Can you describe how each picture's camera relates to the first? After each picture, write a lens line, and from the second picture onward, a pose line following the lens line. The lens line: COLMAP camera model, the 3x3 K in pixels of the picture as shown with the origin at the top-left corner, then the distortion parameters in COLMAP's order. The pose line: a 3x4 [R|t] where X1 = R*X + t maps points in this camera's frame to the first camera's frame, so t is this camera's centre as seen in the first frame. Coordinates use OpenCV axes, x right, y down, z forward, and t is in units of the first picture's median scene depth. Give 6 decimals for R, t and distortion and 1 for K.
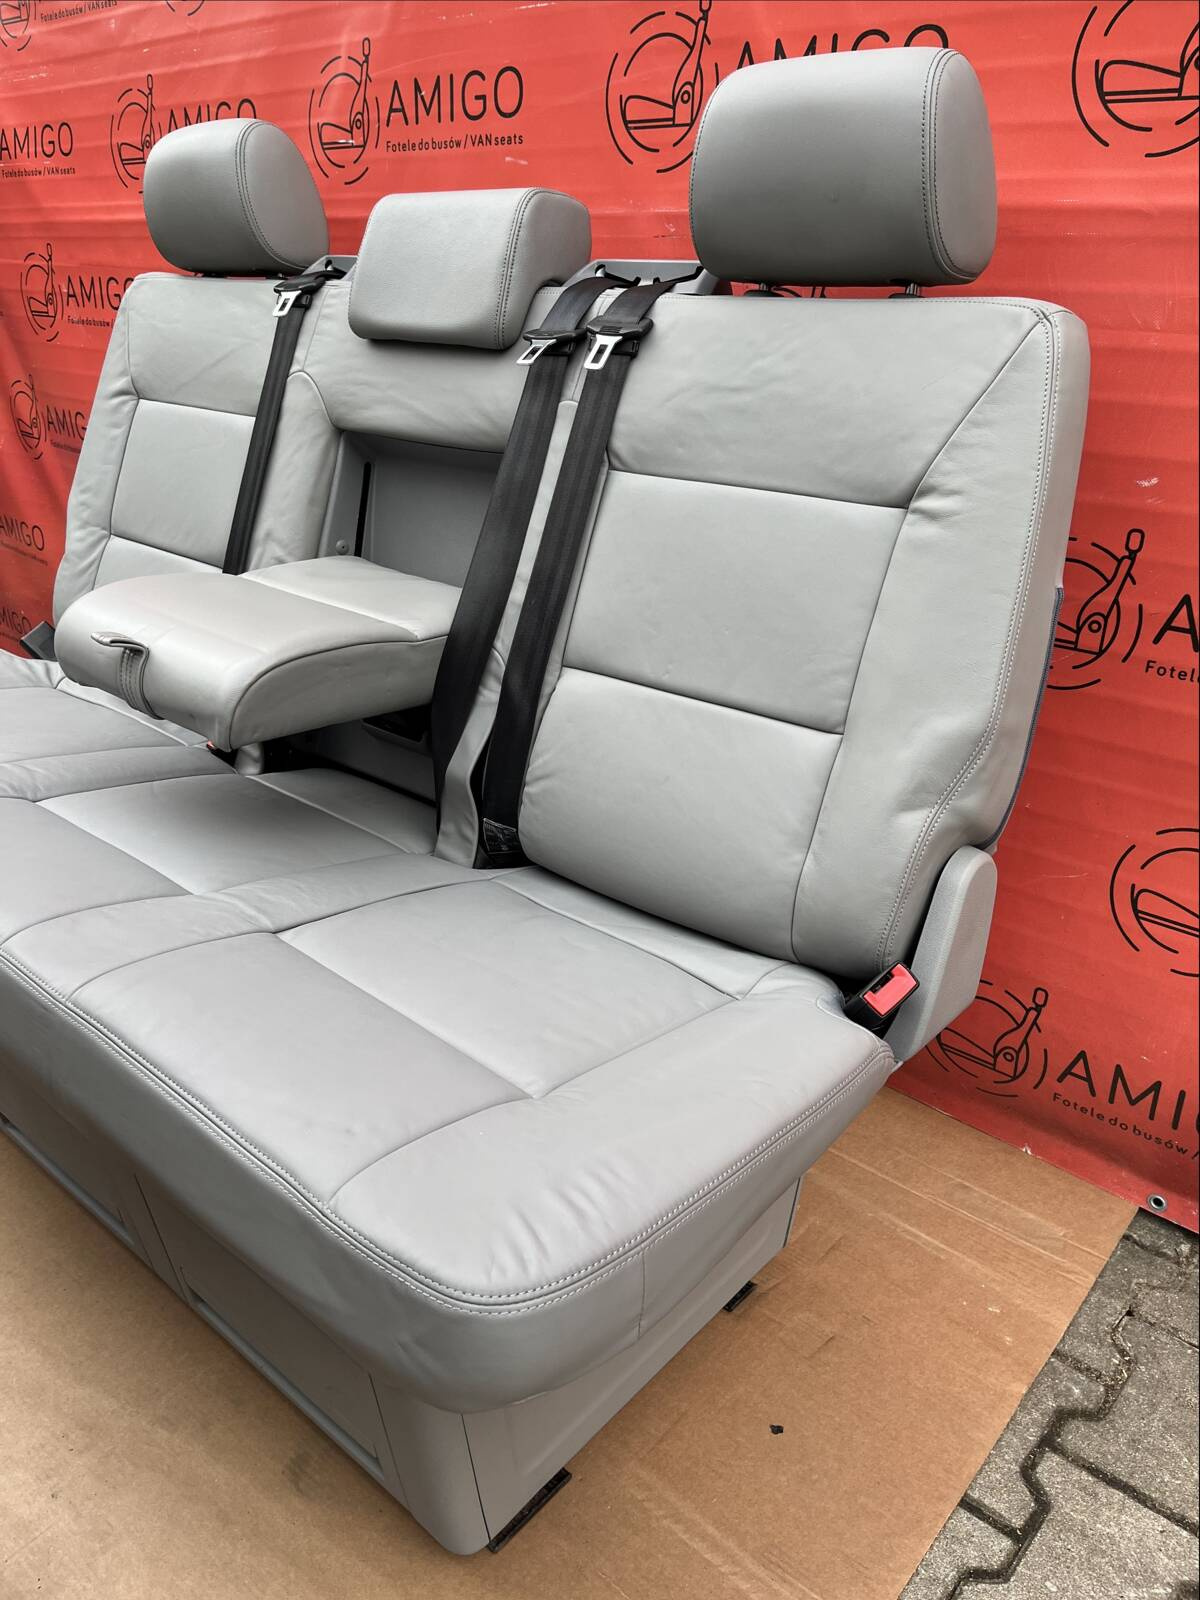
lens RADIAL K [[1214.8, 0, 592.8], [0, 1214.8, 803.8], [0, 0, 1]] dist [0.068637, -0.100335]
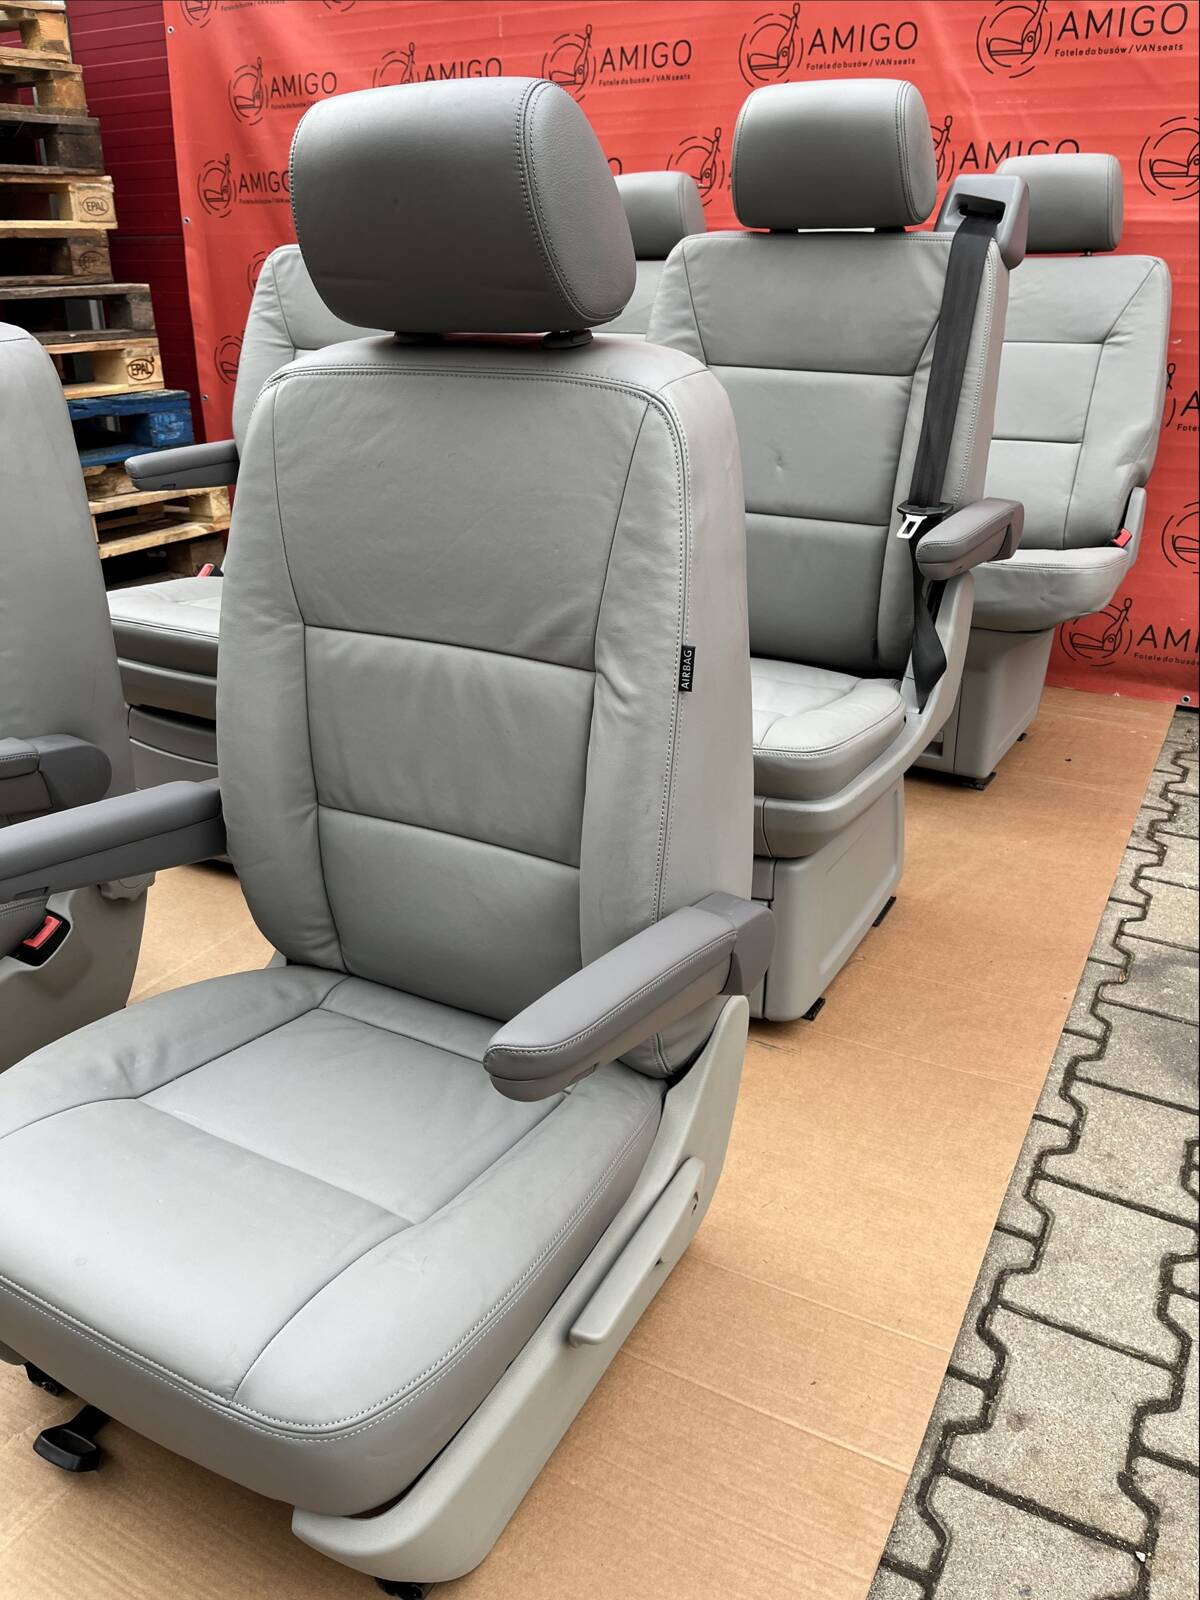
lens RADIAL K [[1214.8, 0, 610.1], [0, 1214.8, 812.2], [0, 0, 1]] dist [0.068637, -0.100335]
pose [[0.978113, -0.073007, 0.194845, -0.928328], [0.078386, 0.996722, -0.020031, 0.488714], [-0.192744, 0.034866, 0.980629, -0.856379]]
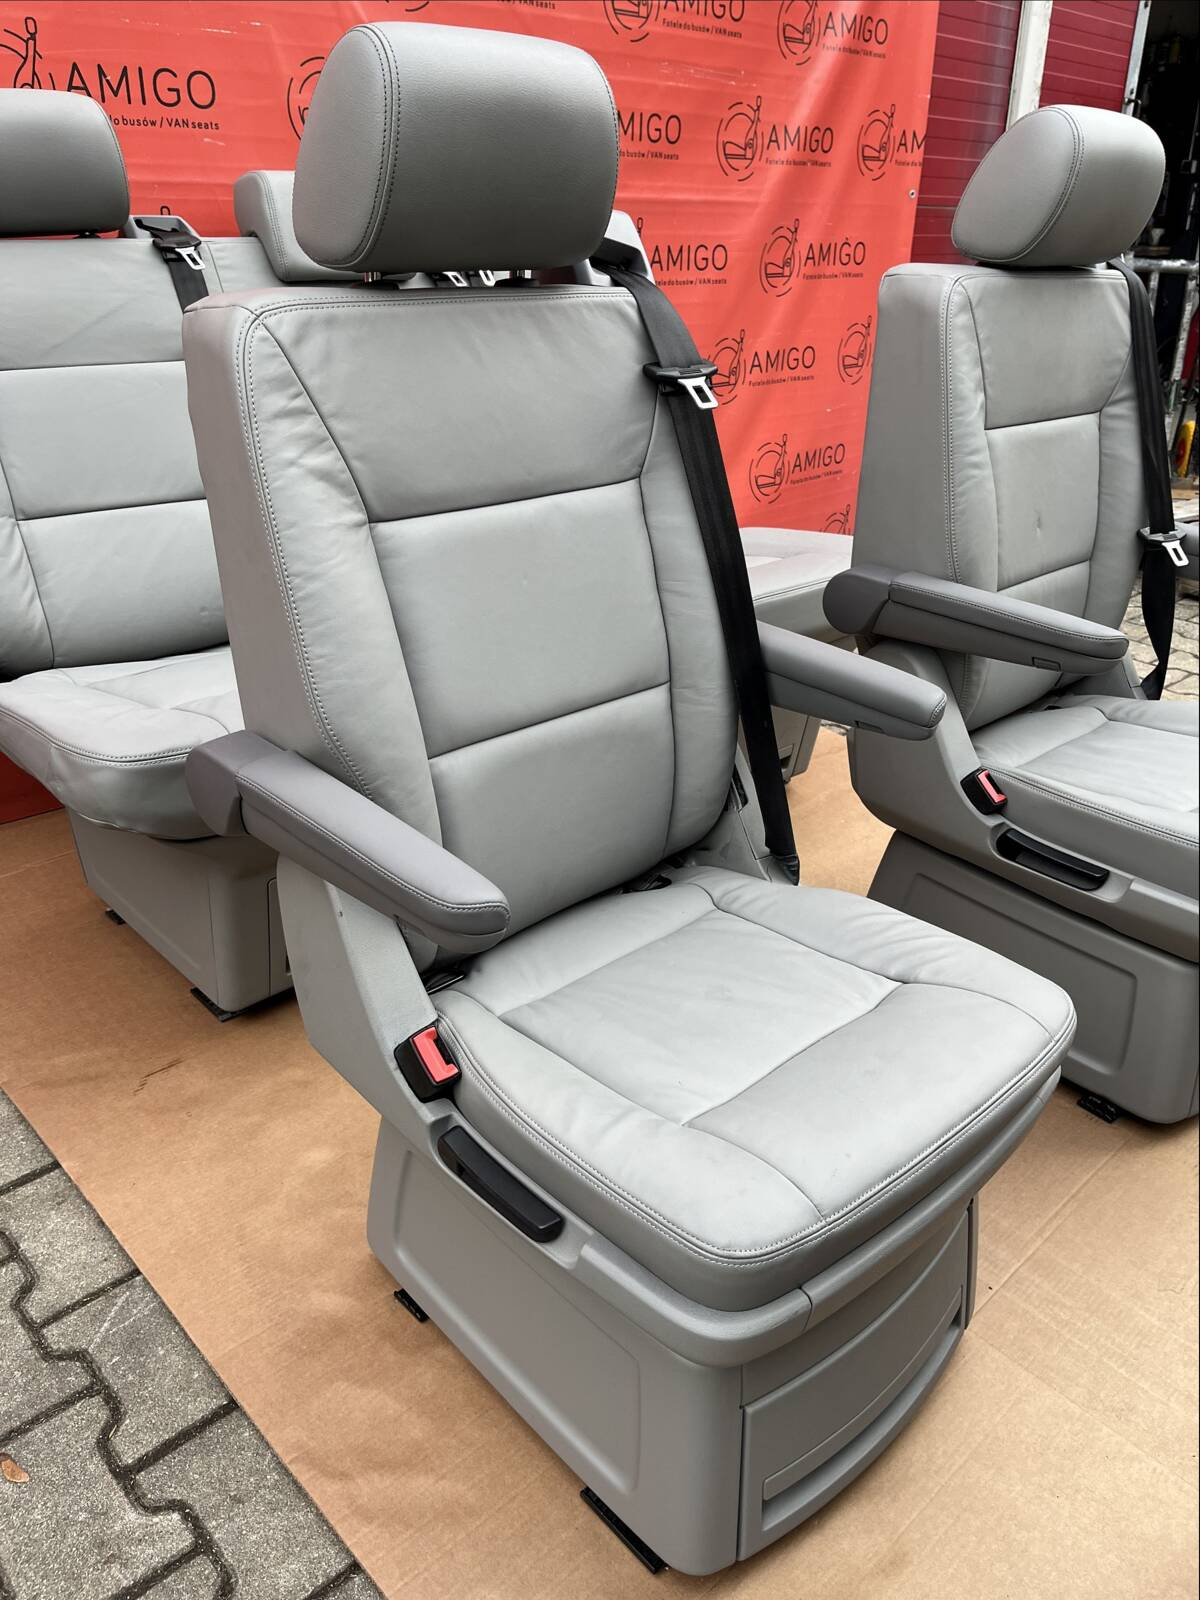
lens RADIAL K [[1214.8, 0, 608.2], [0, 1214.8, 806.5], [0, 0, 1]] dist [0.068637, -0.100335]
pose [[0.101849, -0.440002, 0.892202, -1.712440], [0.389869, 0.842776, 0.371121, -0.279403], [-0.915221, 0.310043, 0.257379, 0.559480]]
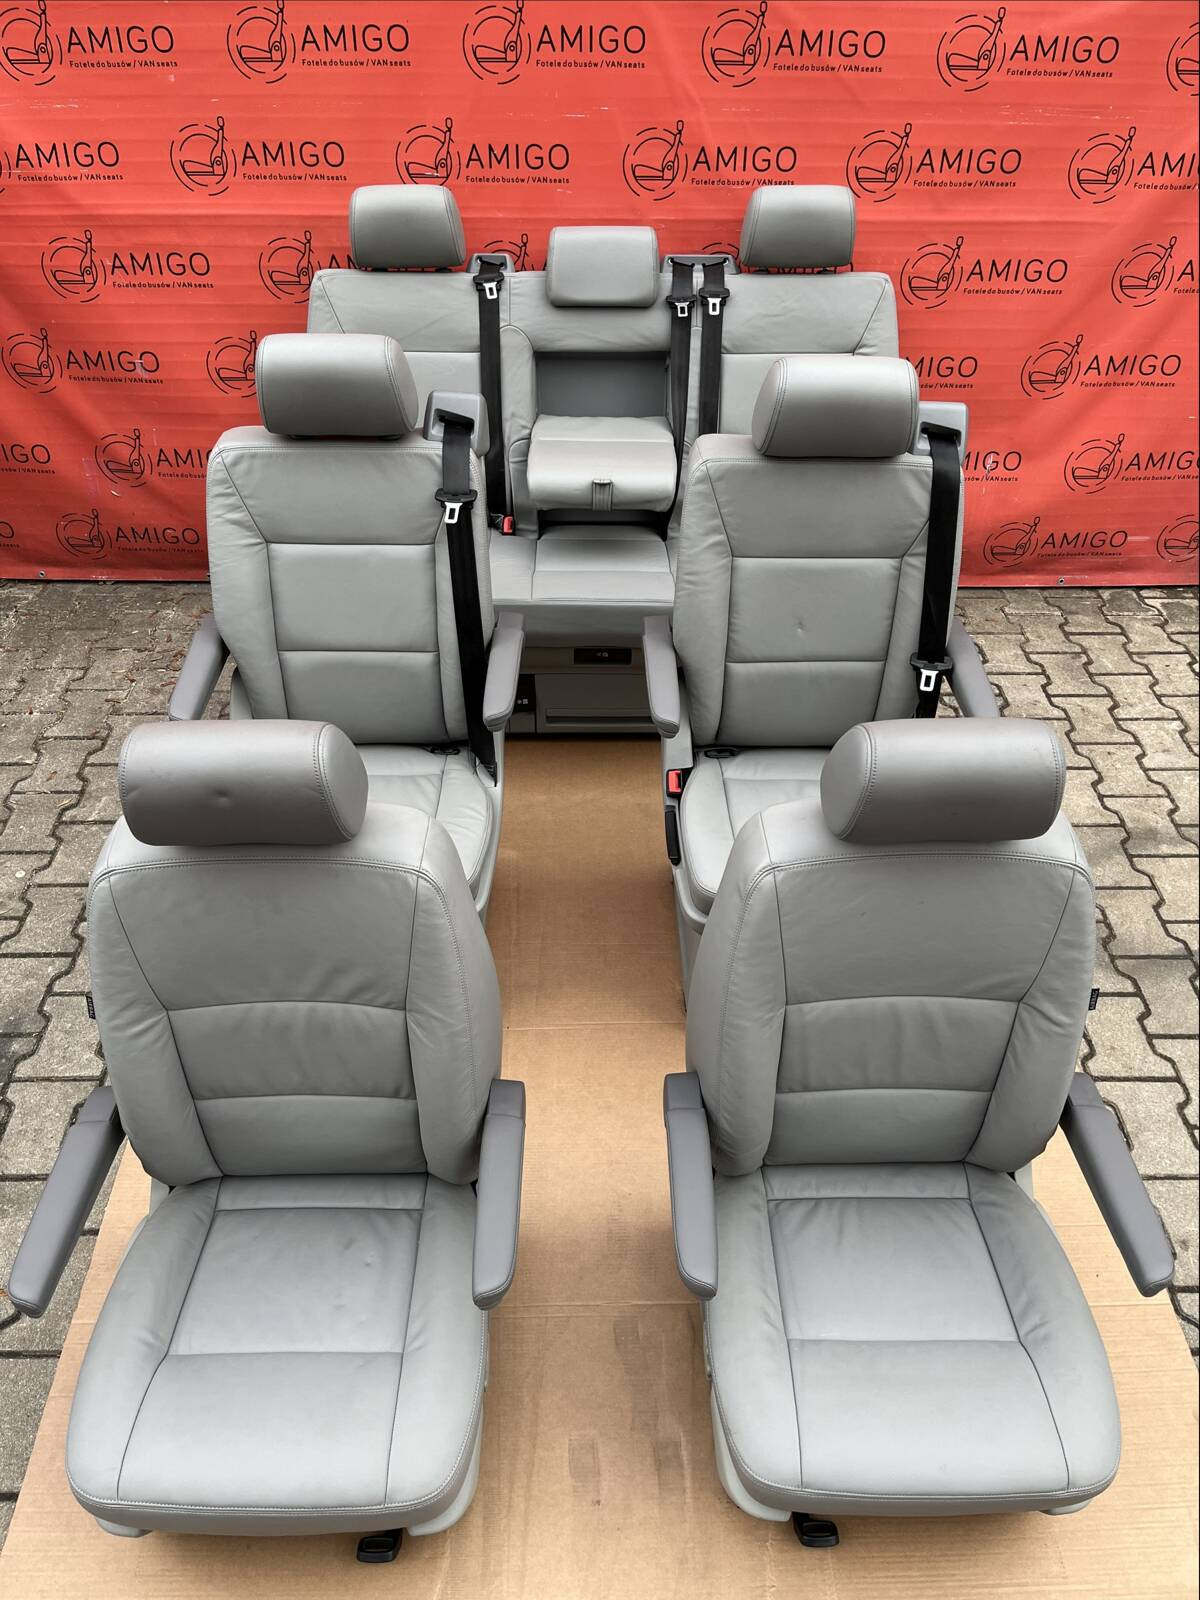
lens RADIAL K [[1214.8, 0, 603.3], [0, 1214.8, 812.3], [0, 0, 1]] dist [0.068637, -0.100335]
pose [[0.746447, -0.419131, 0.516861, -1.653287], [0.268197, 0.900325, 0.342761, -0.321955], [-0.609005, -0.117232, 0.784455, -0.801706]]
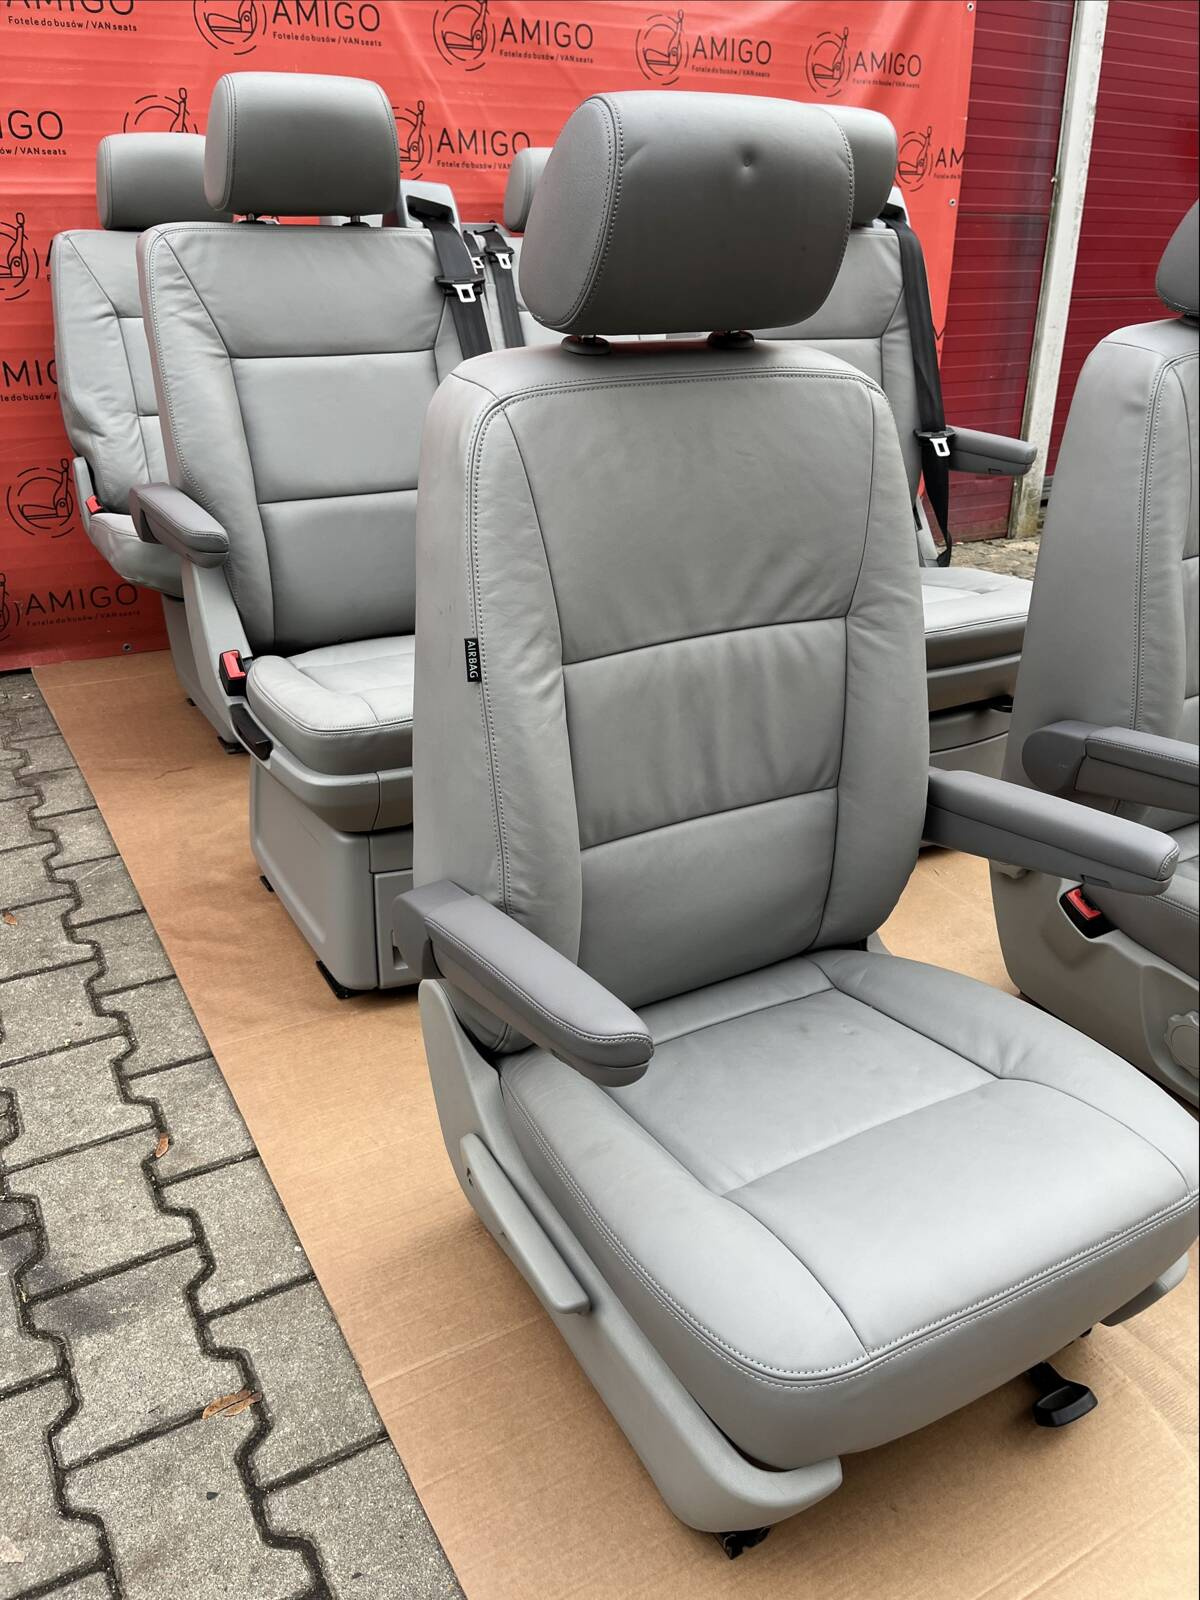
lens RADIAL K [[1214.8, 0, 605.2], [0, 1214.8, 806.4], [0, 0, 1]] dist [0.068637, -0.100335]
pose [[0.335178, -0.387300, 0.858868, -2.142052], [0.391644, 0.886381, 0.246866, 0.051534], [-0.856896, 0.253627, 0.448780, 0.032562]]
